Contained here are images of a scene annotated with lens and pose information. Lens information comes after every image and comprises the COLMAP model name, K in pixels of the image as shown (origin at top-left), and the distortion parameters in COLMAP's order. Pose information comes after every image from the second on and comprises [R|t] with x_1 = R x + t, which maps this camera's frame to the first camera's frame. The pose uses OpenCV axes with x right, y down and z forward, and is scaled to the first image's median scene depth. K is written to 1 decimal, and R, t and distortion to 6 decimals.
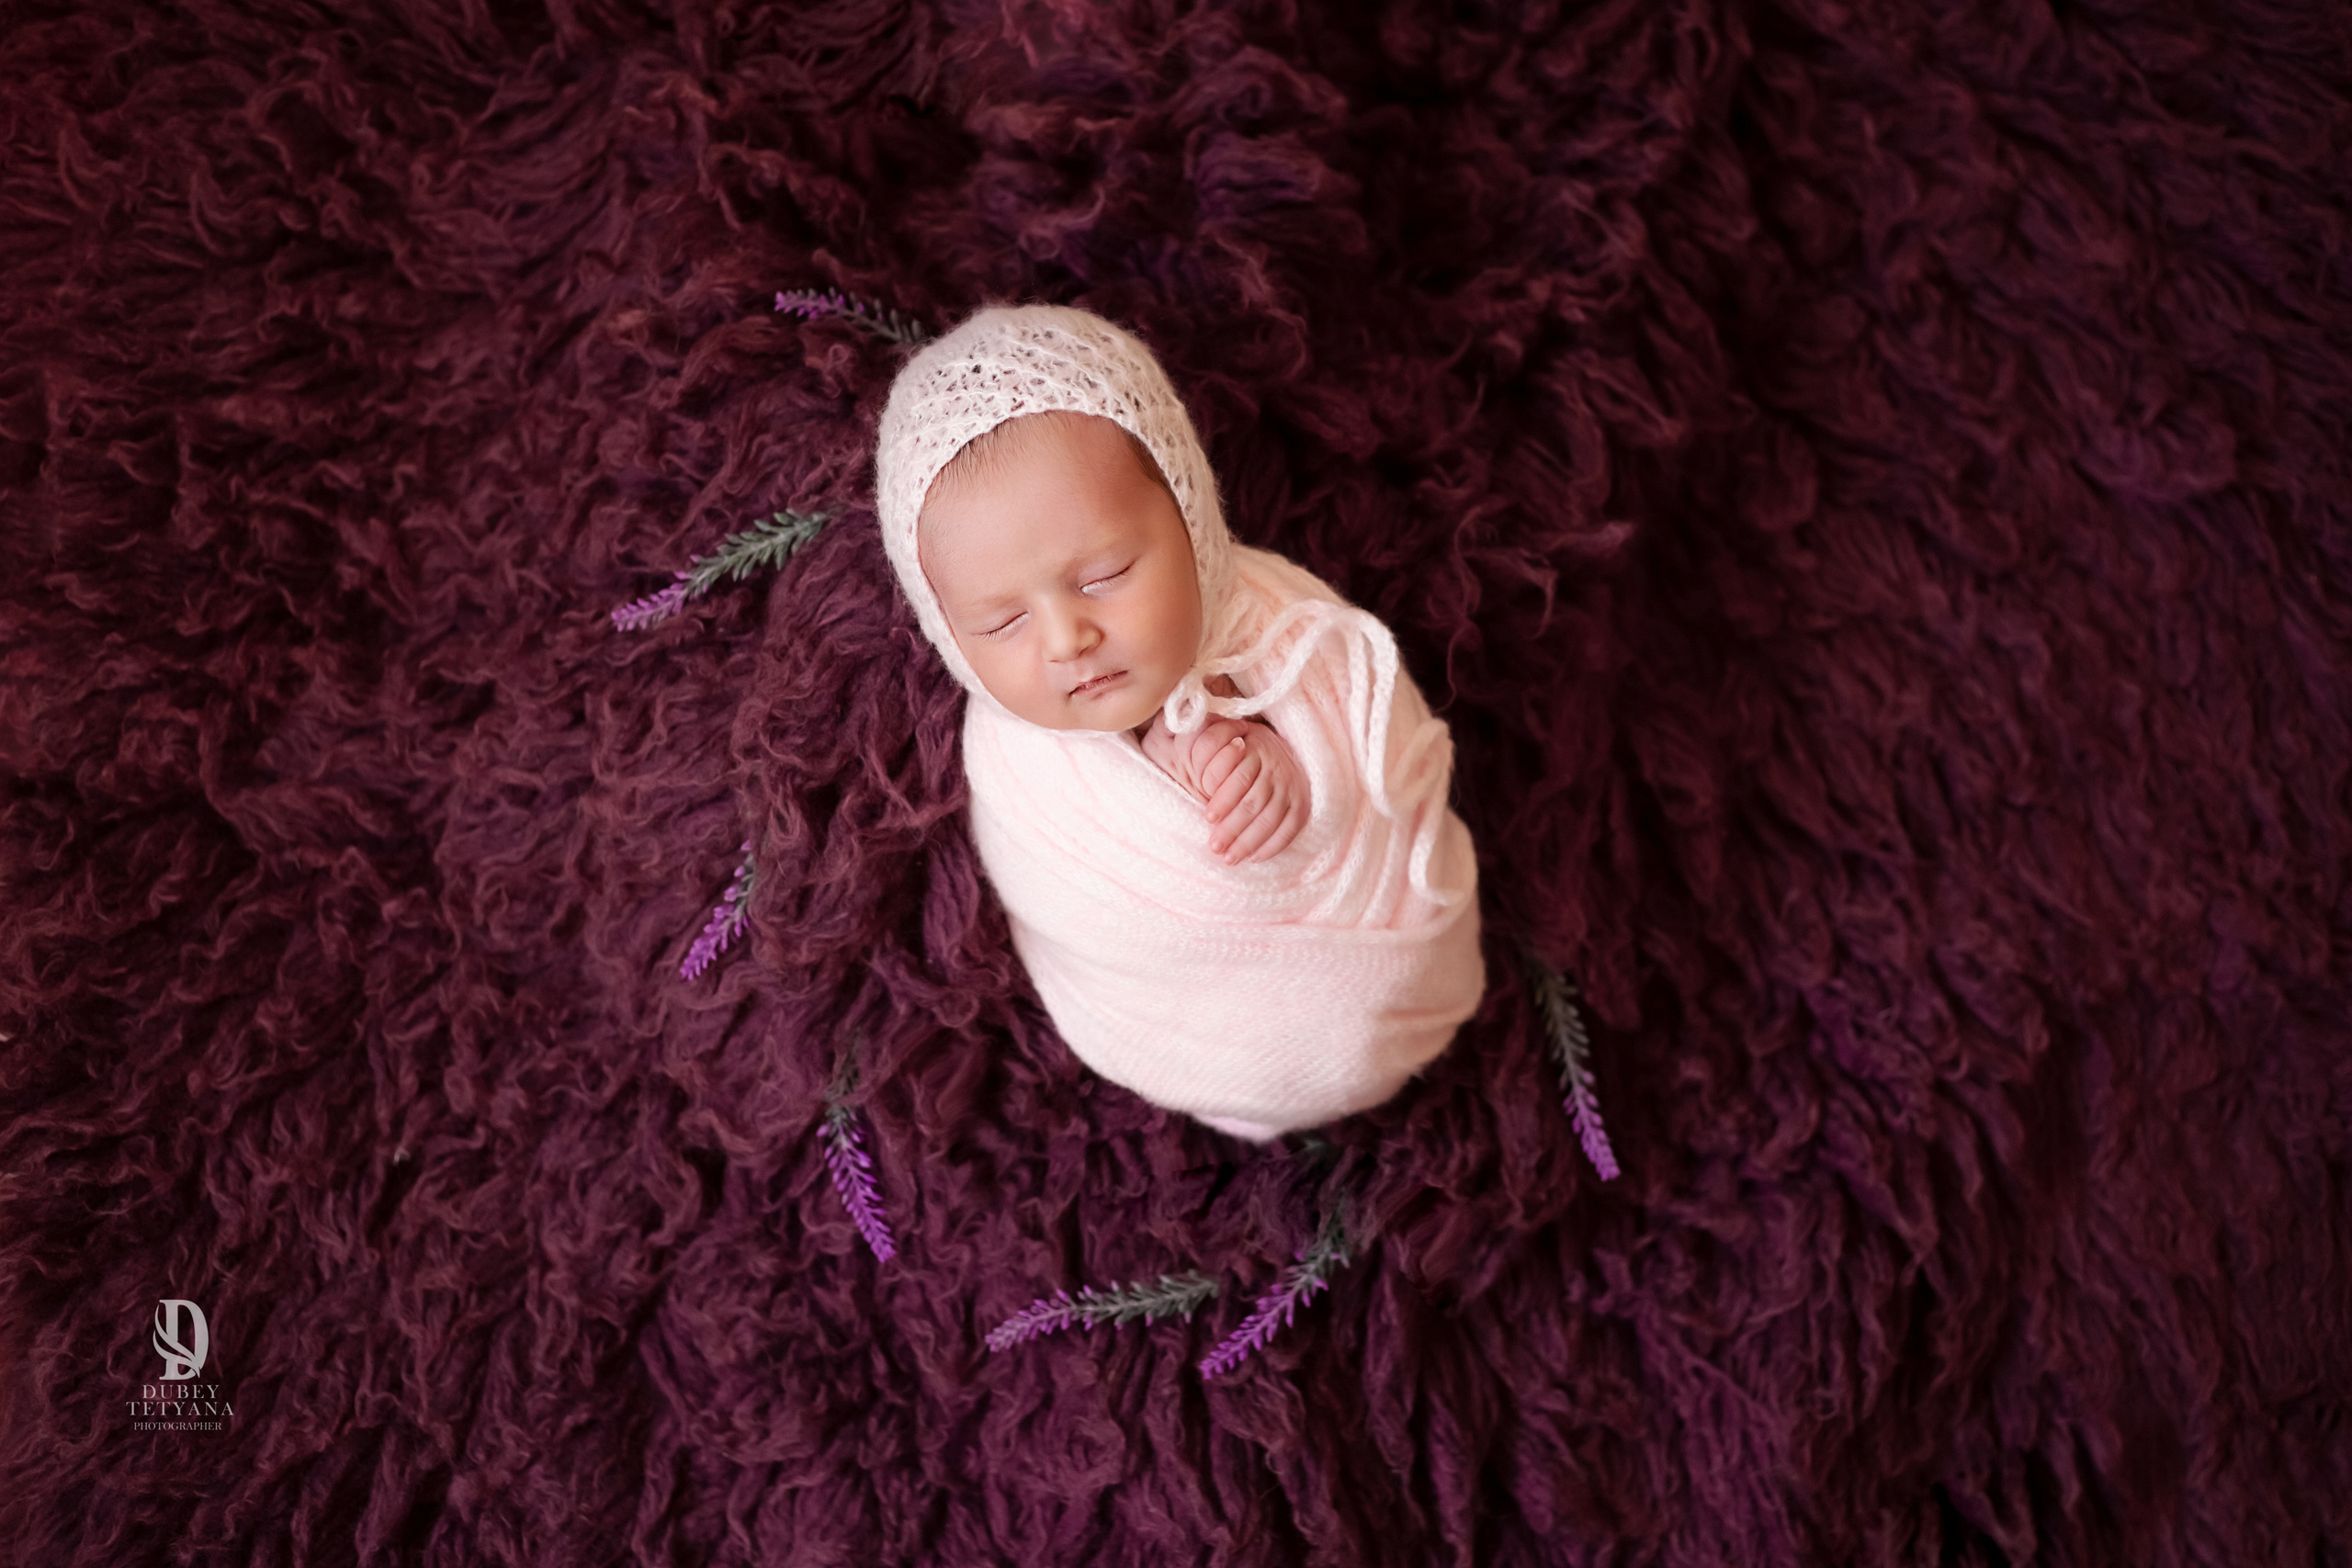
lens RADIAL K [[3361.7, 0, 1182.3], [0, 3361.7, 684.8], [0, 0, 1]] dist [-0.026055, 0.005362]
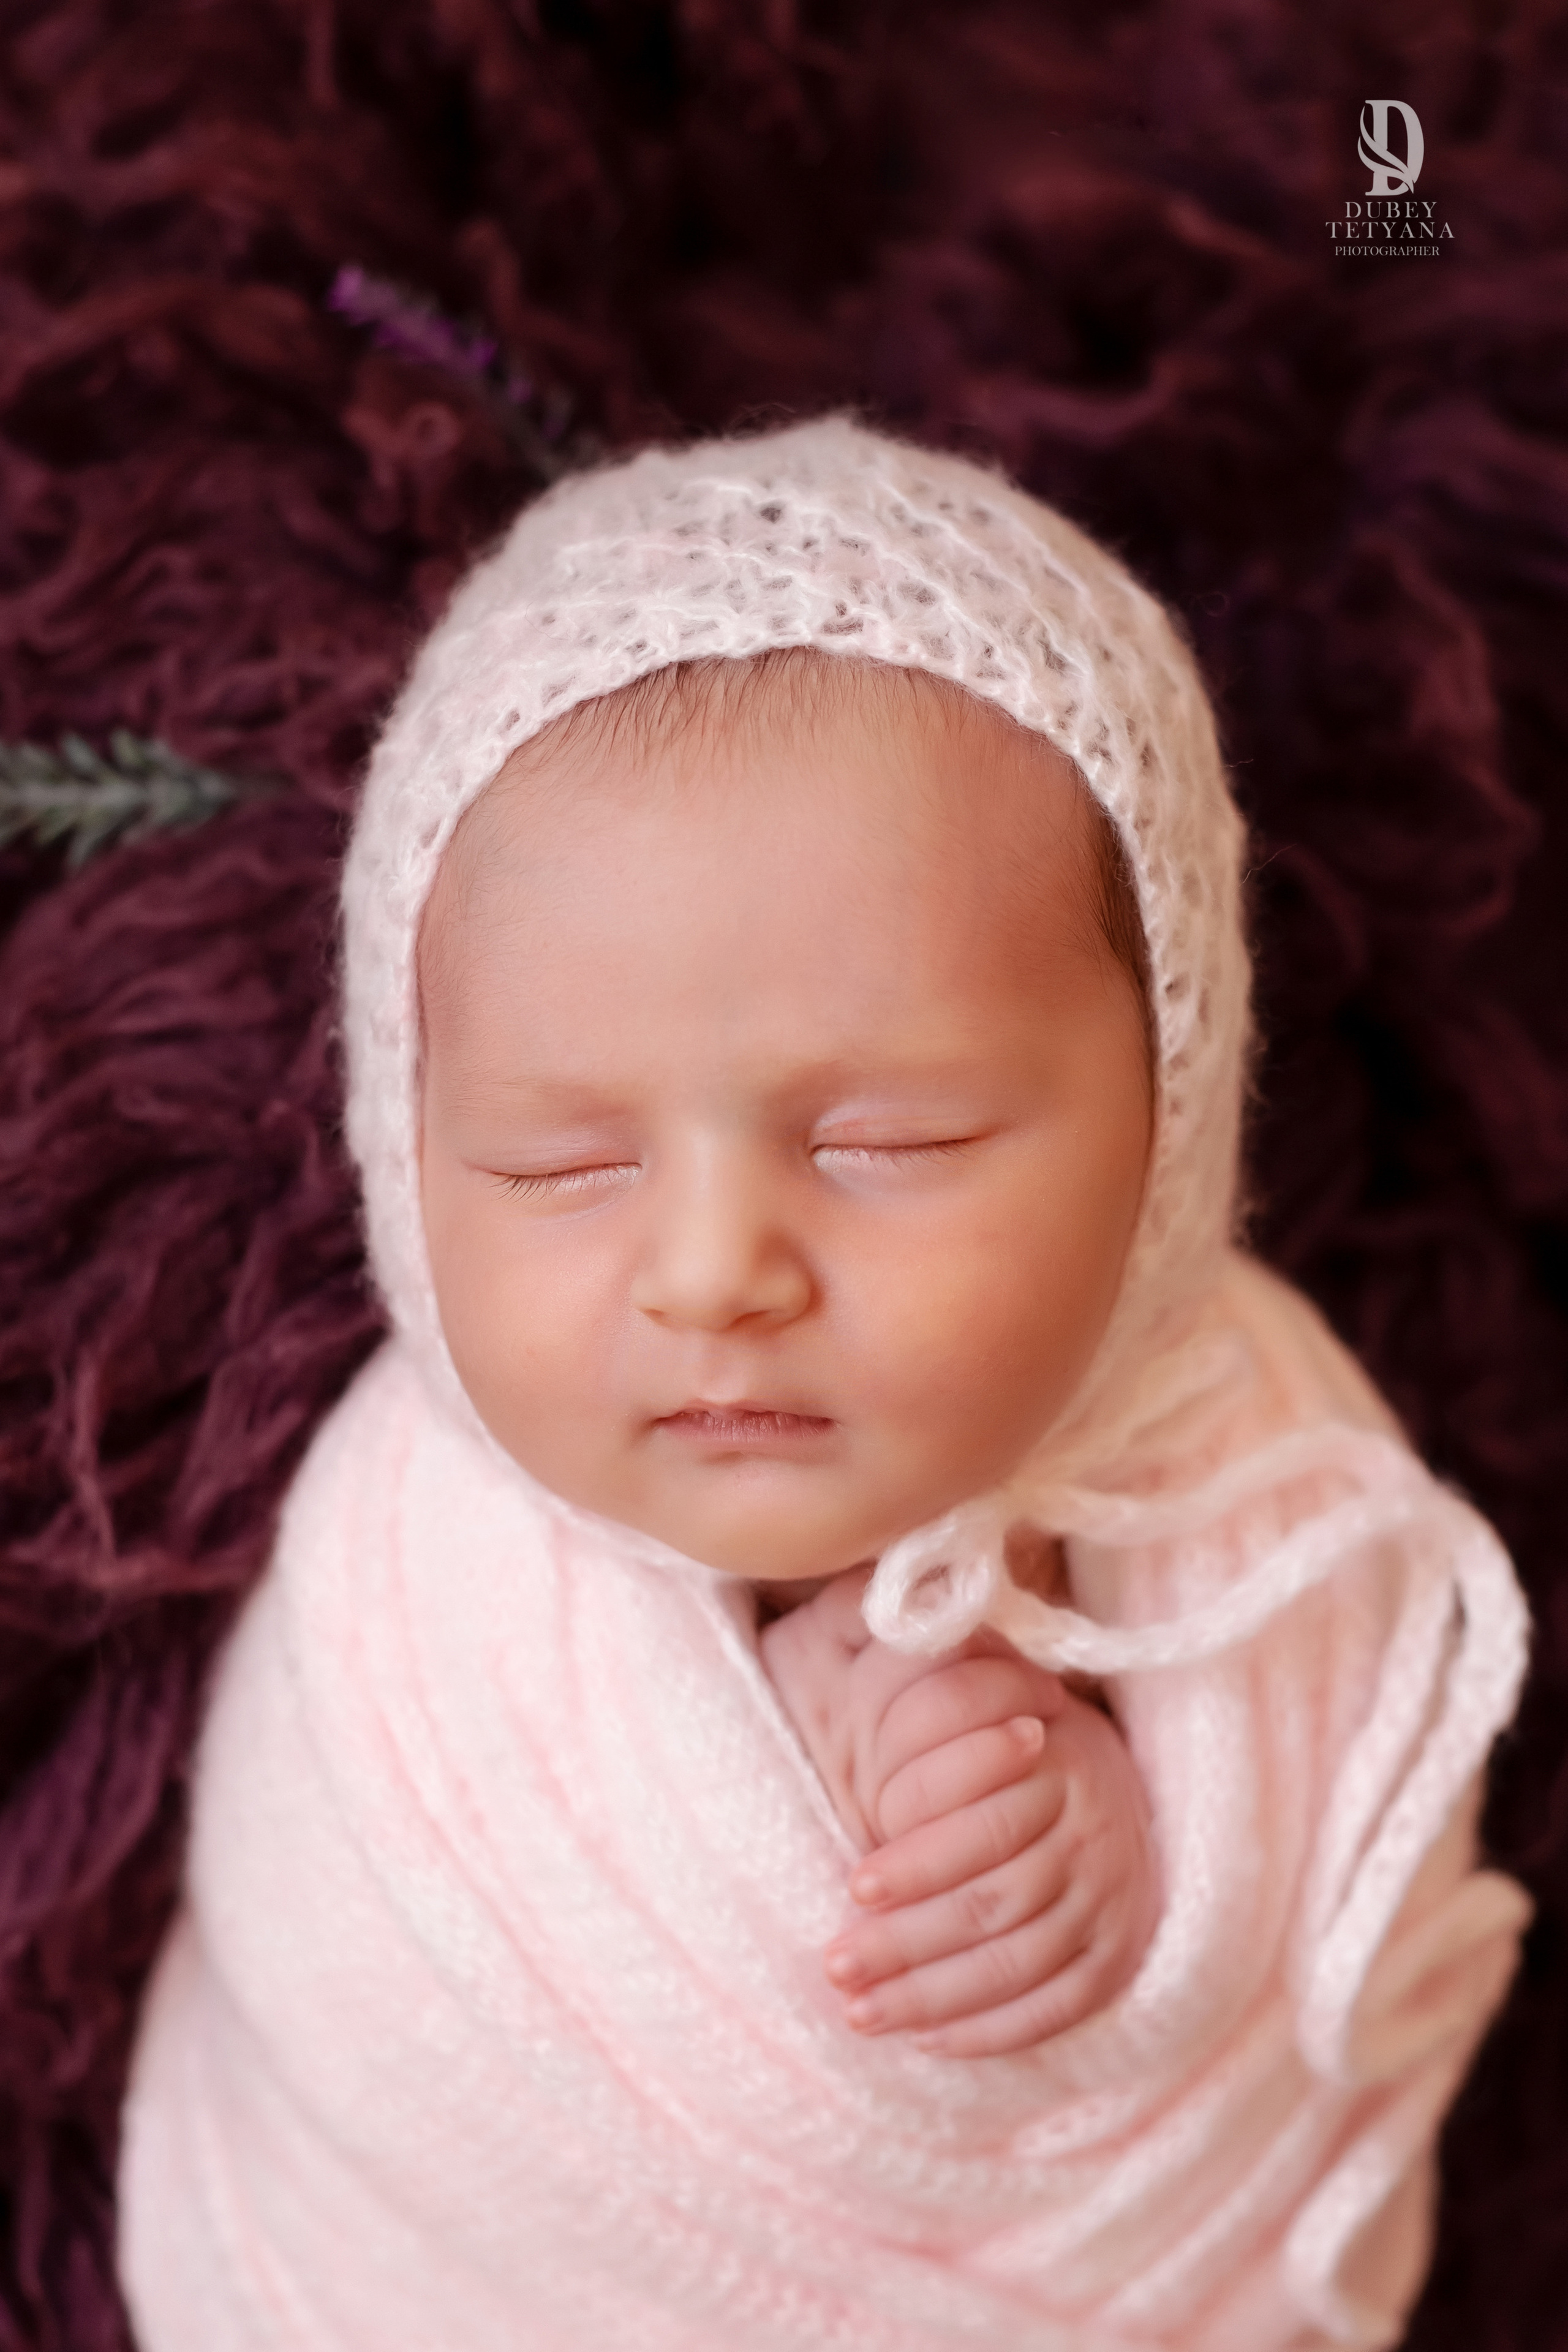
lens RADIAL K [[3799.5, 0, 857.6], [0, 3799.5, 1275.4], [0, 0, 1]] dist [-0.034143, -0.210903]
pose [[0.918714, 0.393565, 0.032727, -0.032755], [-0.387584, 0.914440, -0.116525, 0.026898], [-0.075787, 0.094368, 0.992648, 0.588220]]
